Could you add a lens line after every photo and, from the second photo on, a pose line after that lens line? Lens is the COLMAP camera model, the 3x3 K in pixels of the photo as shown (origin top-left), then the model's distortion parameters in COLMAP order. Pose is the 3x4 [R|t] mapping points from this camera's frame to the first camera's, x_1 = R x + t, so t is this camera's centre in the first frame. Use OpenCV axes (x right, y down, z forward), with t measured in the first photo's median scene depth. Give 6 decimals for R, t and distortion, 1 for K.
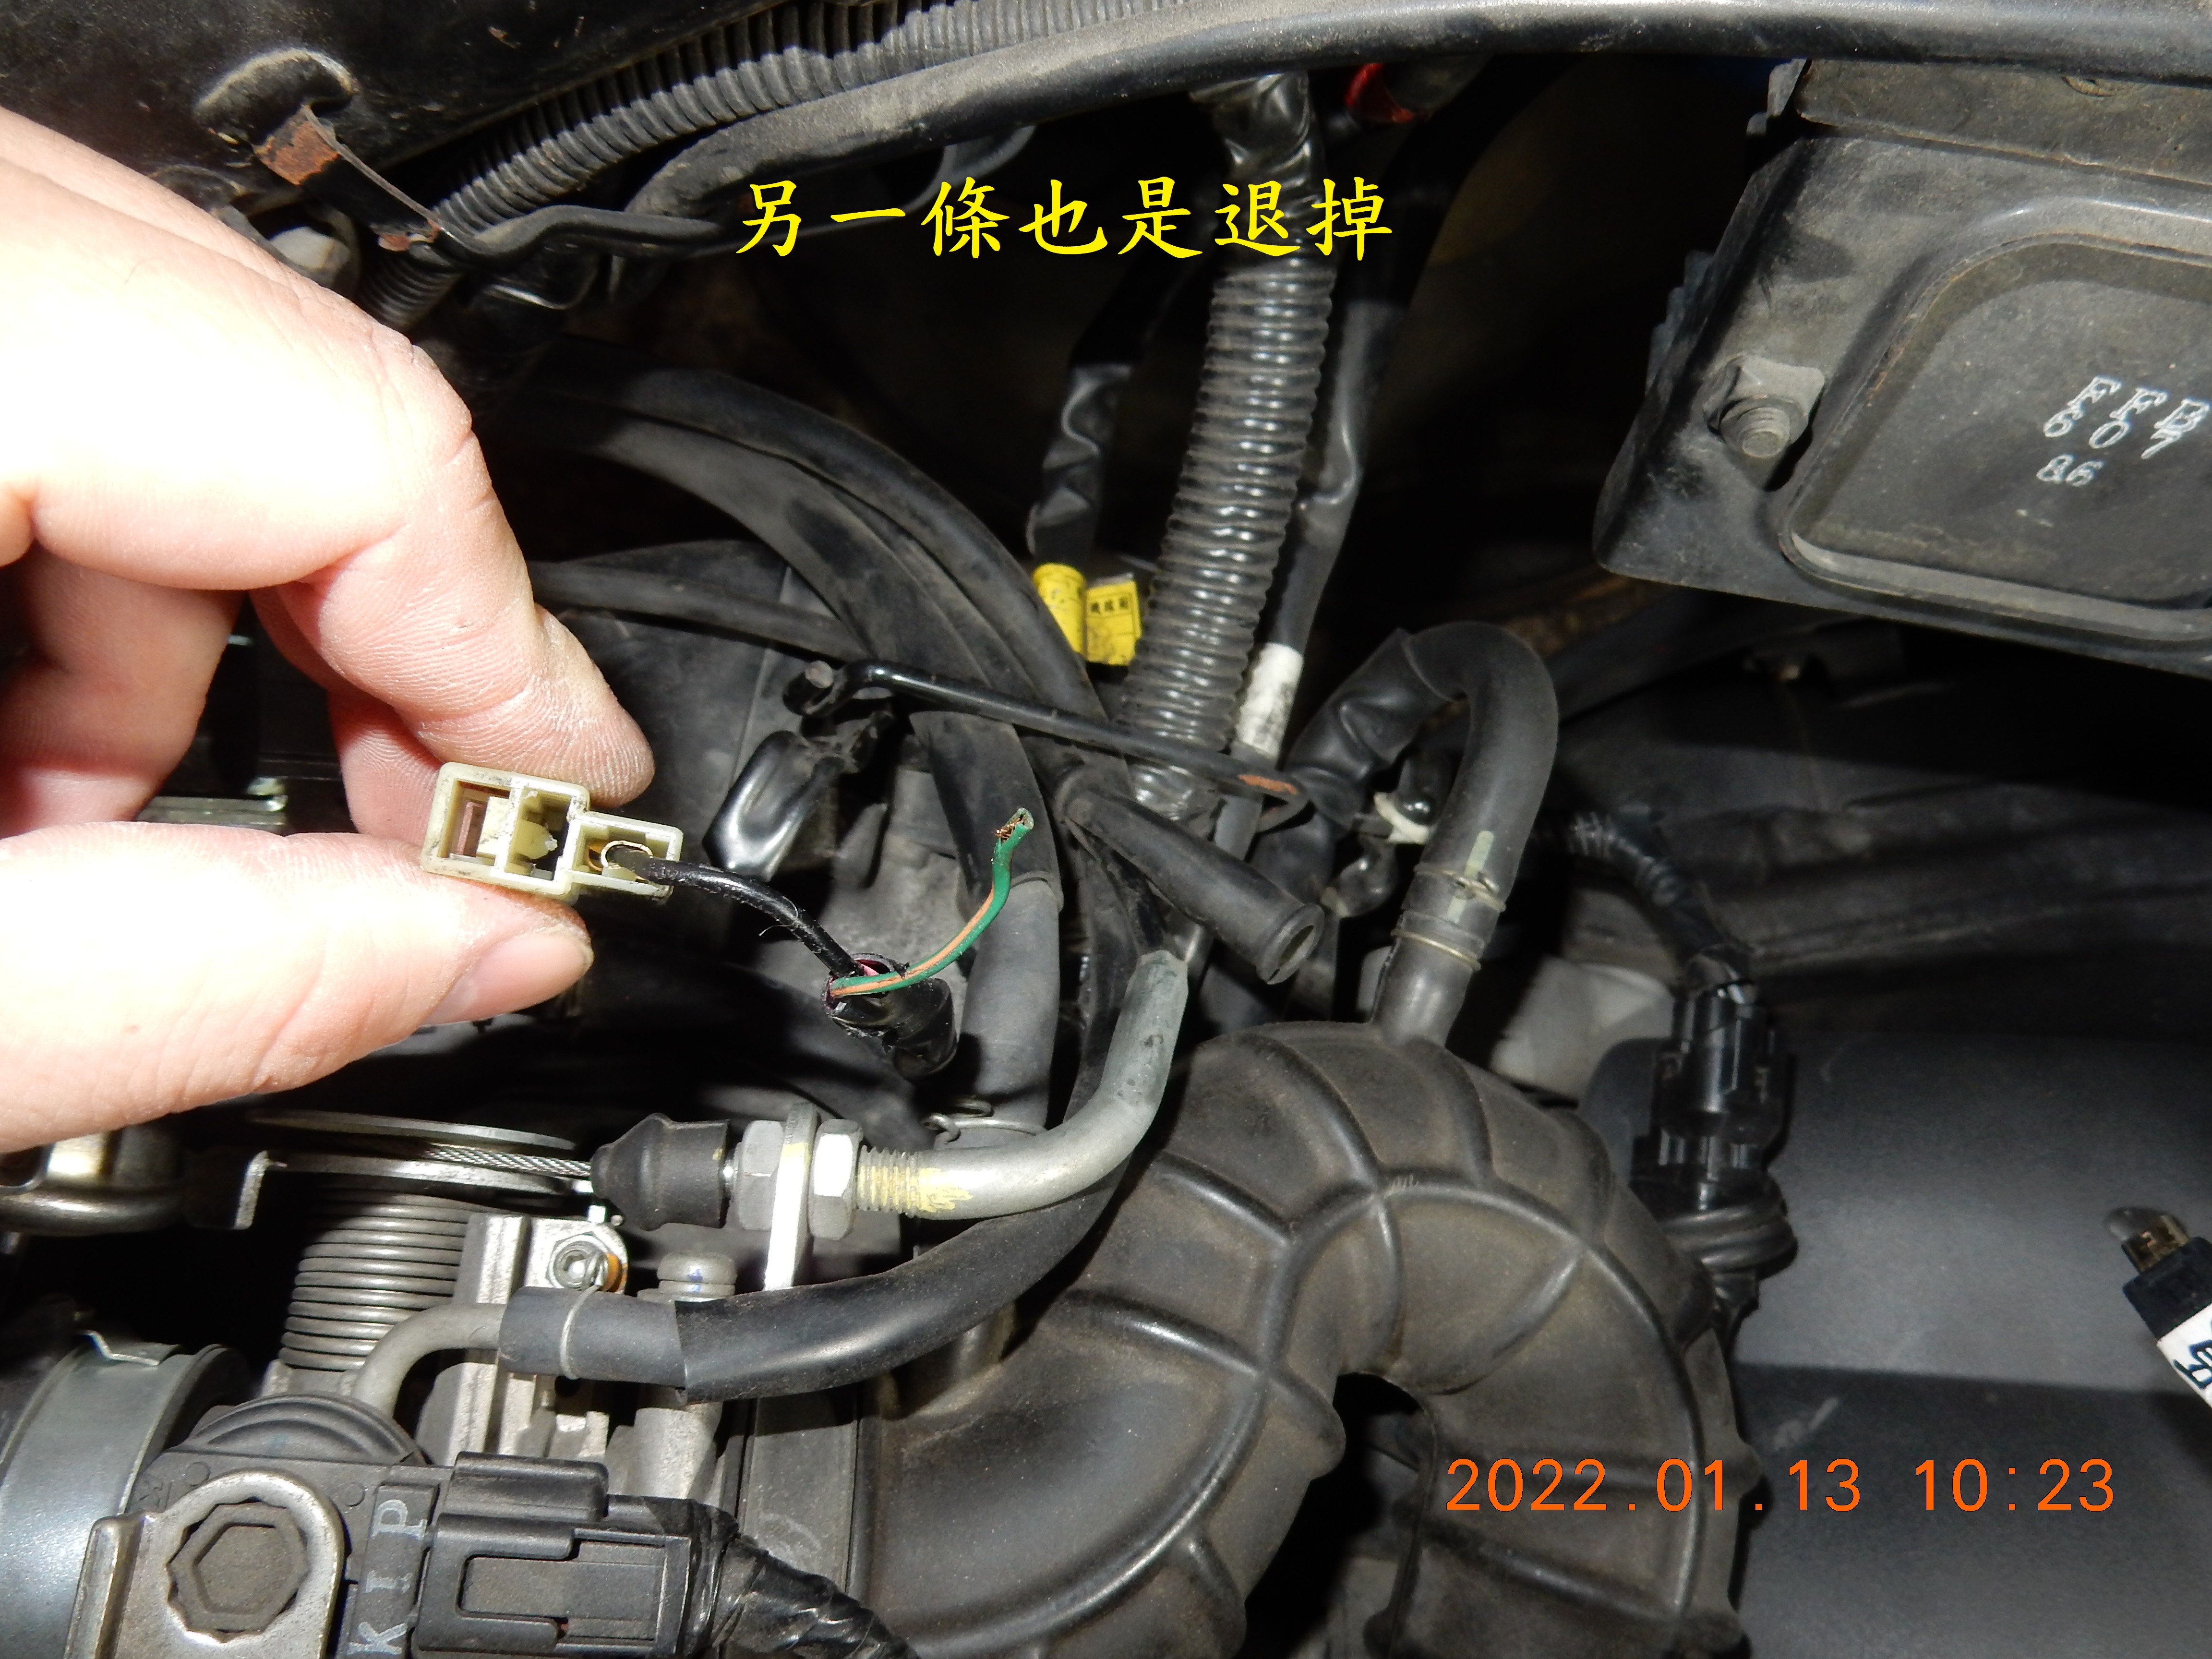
lens RADIAL K [[1647.0, 0, 1090.1], [0, 1647.0, 839.5], [0, 0, 1]] dist [0.009513, -0.011621]
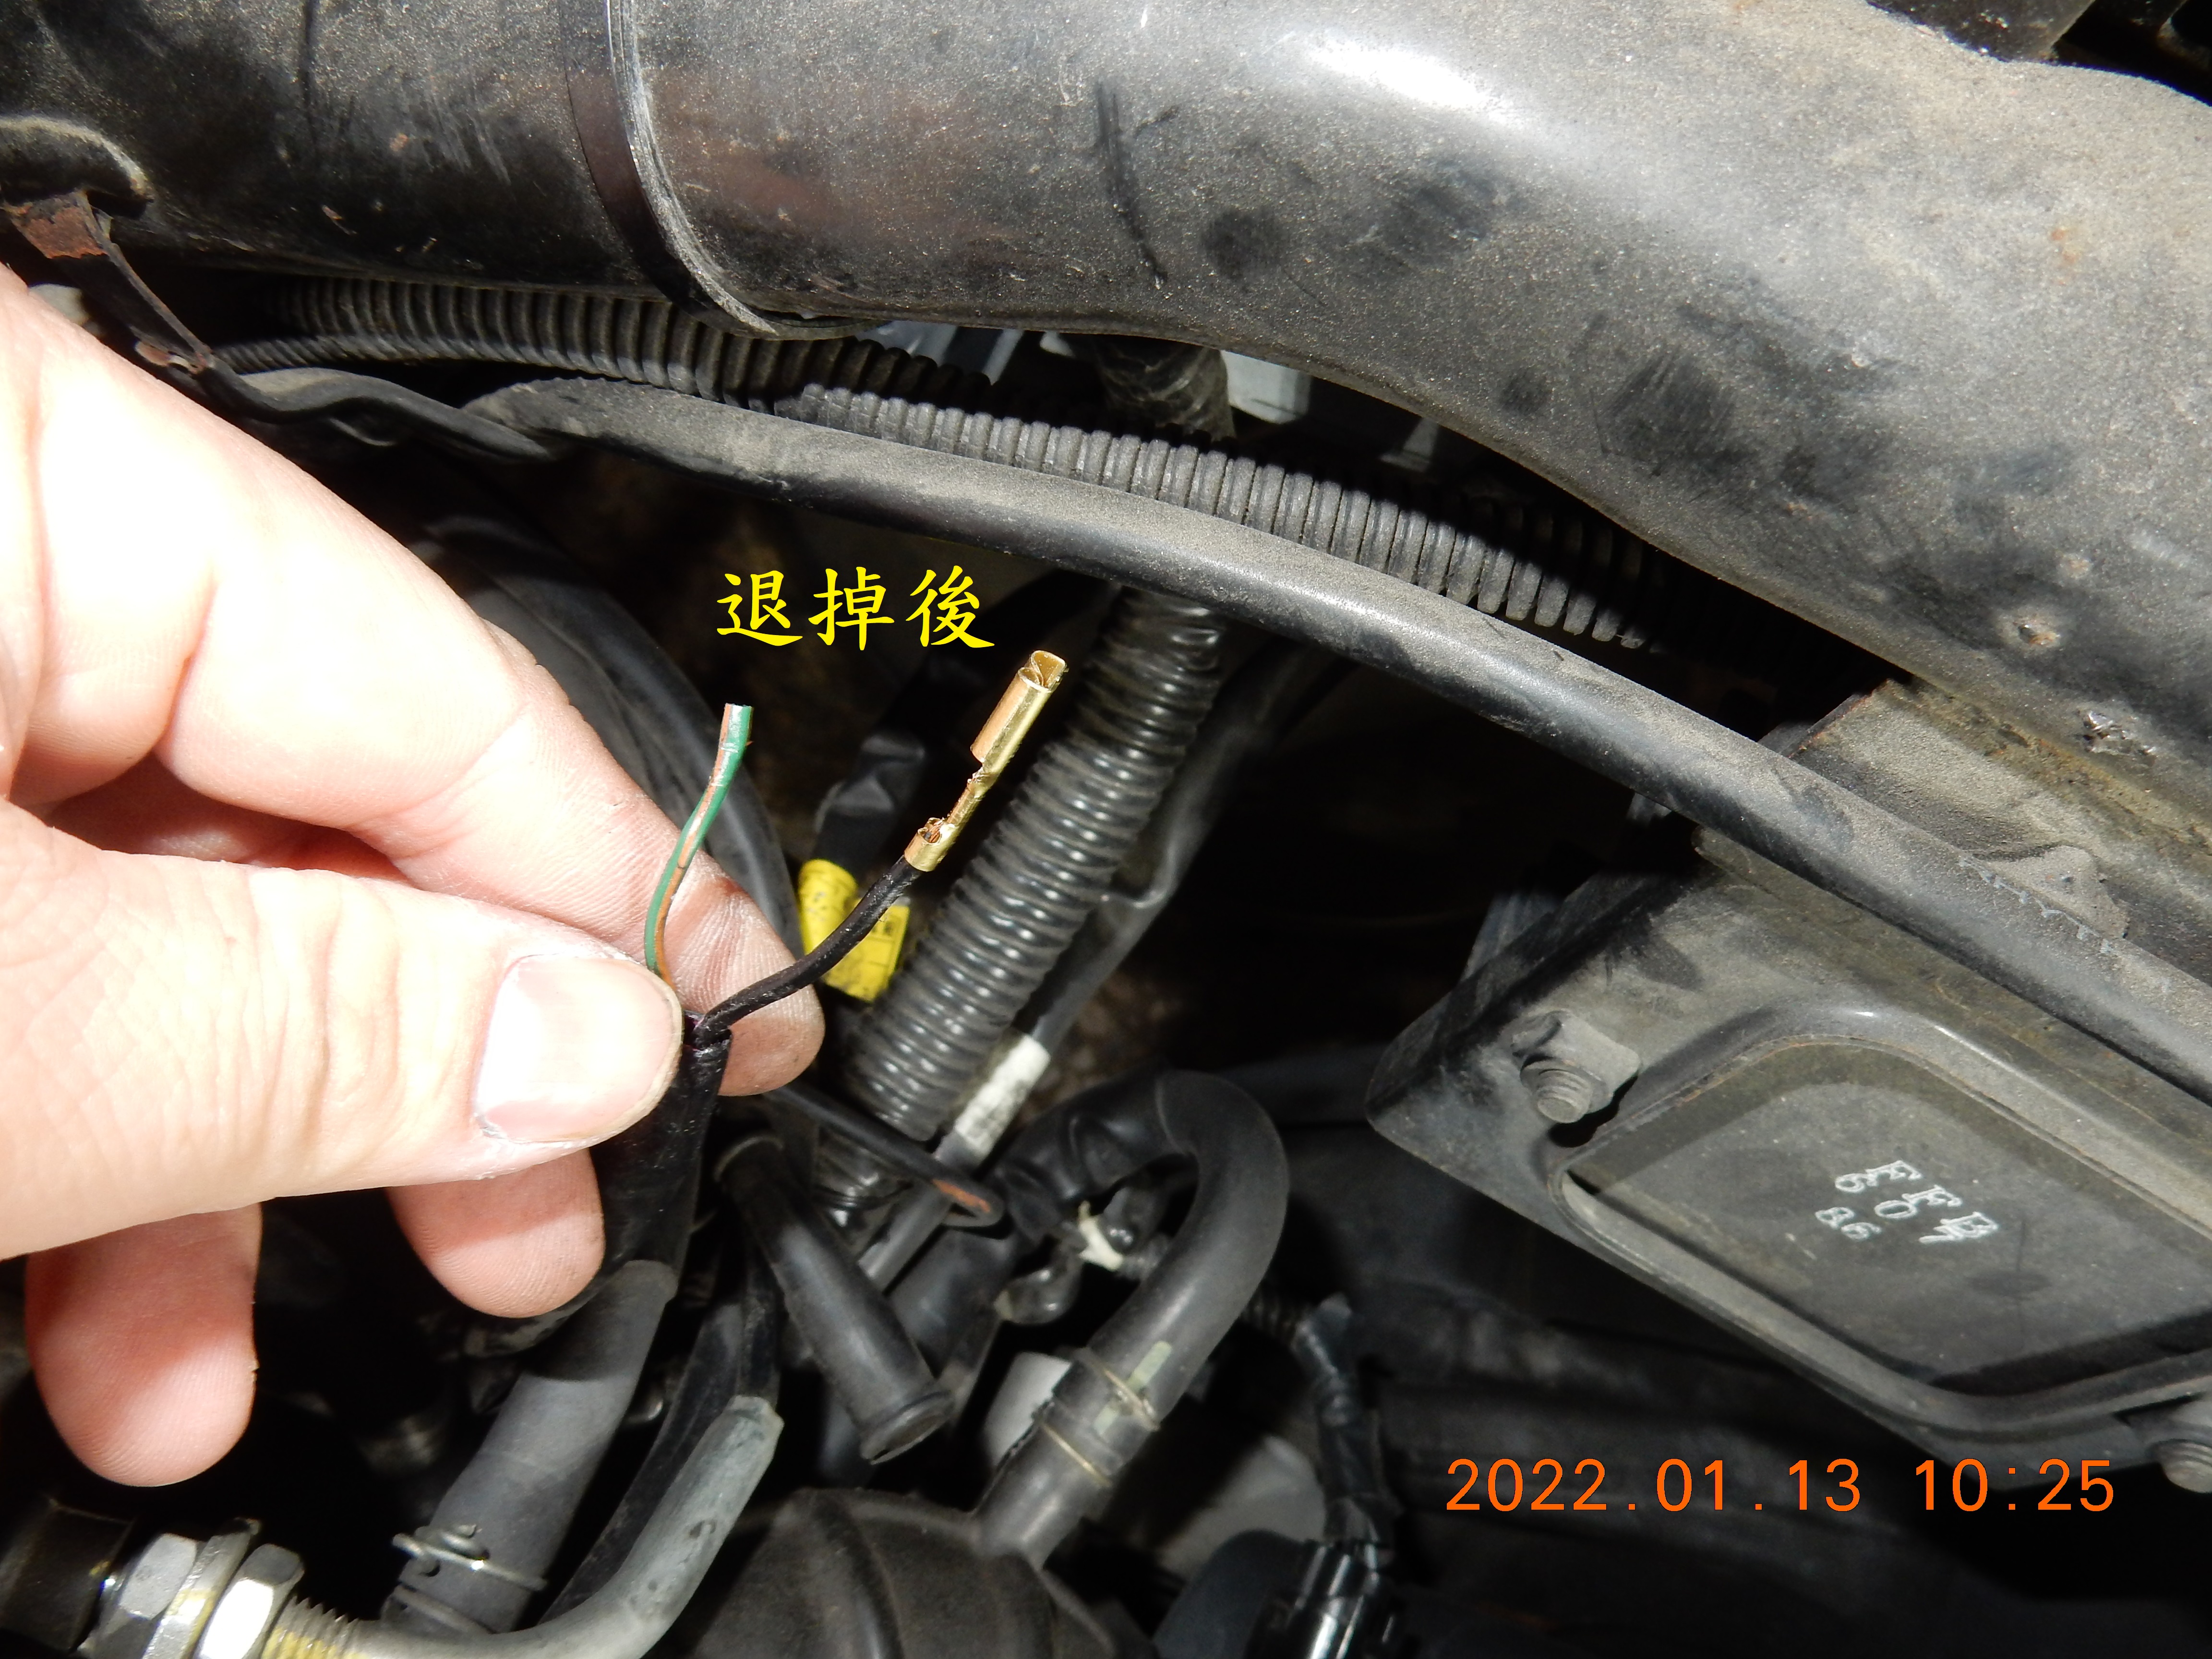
lens RADIAL K [[1647.0, 0, 1103.3], [0, 1647.0, 828.3], [0, 0, 1]] dist [0.009513, -0.011621]
pose [[0.934298, 0.338935, 0.110504, 0.015271], [-0.327947, 0.938689, -0.106369, -0.180809], [-0.139781, 0.063141, 0.988167, 0.106241]]
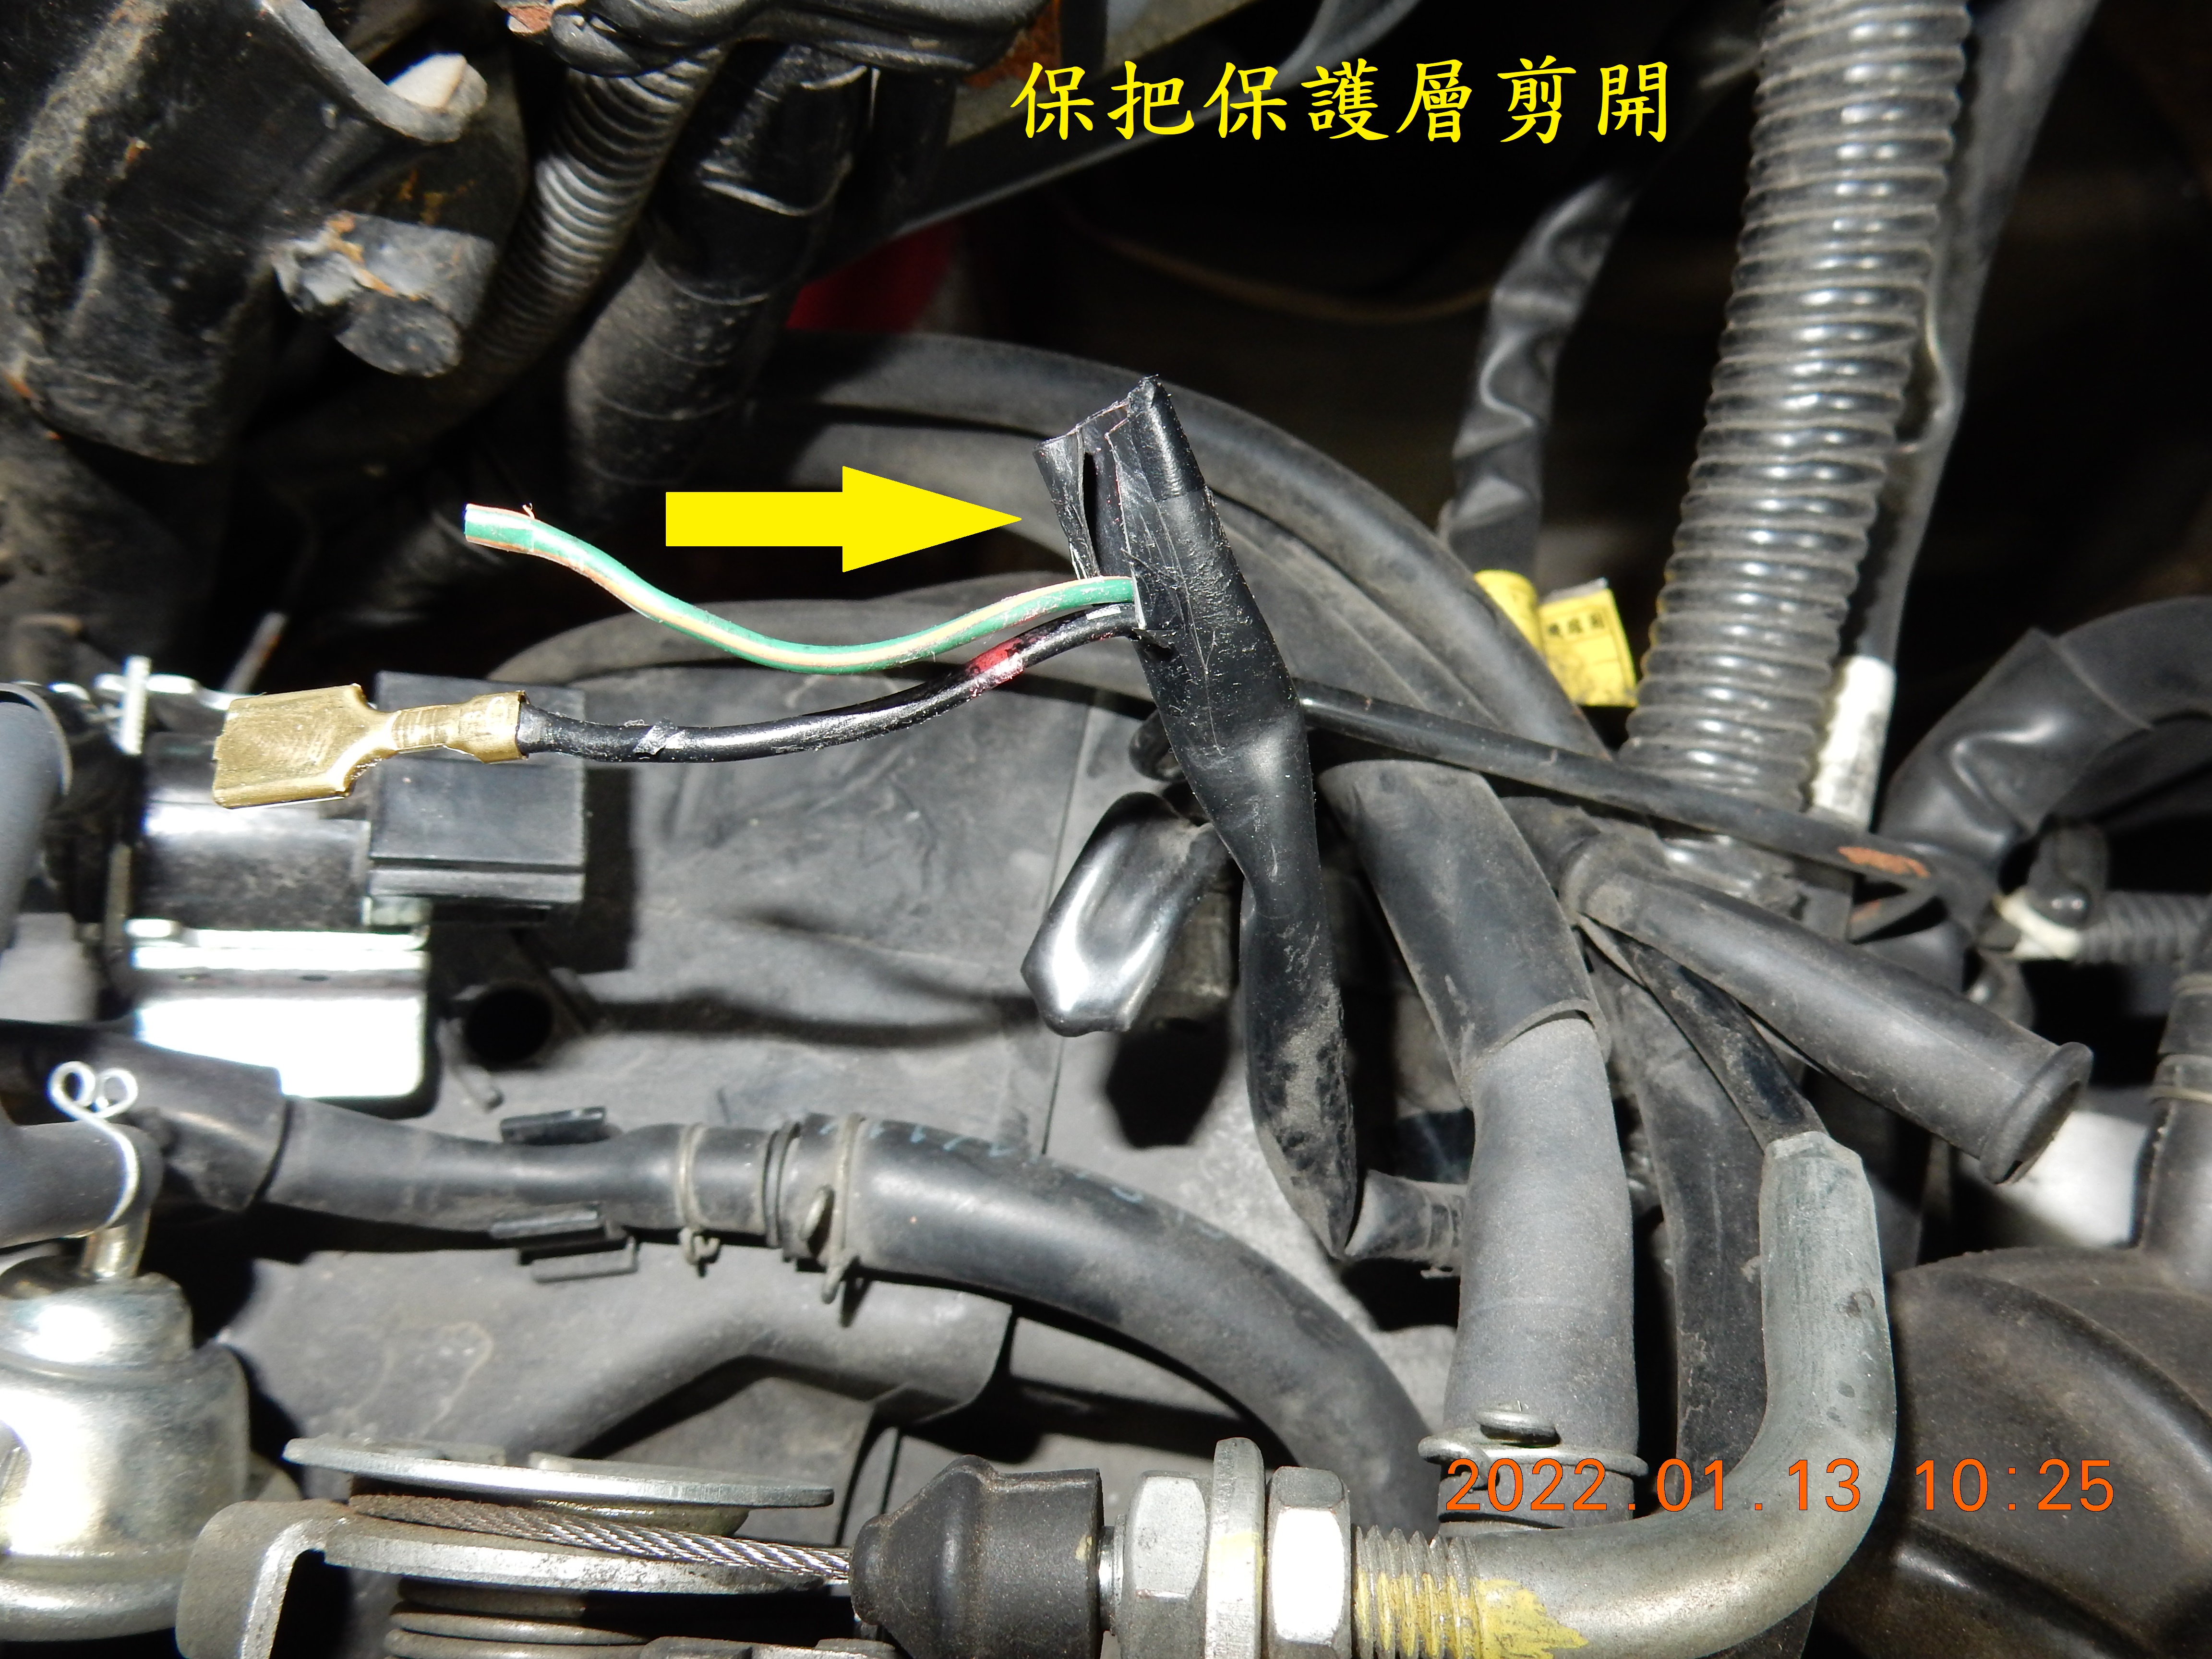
lens RADIAL K [[1647.0, 0, 1102.1], [0, 1647.0, 842.7], [0, 0, 1]] dist [0.009513, -0.011621]
pose [[0.986838, -0.046279, -0.154945, -0.107446], [0.030083, 0.993987, -0.105287, 0.020620], [0.158886, 0.099240, 0.982297, 0.391059]]
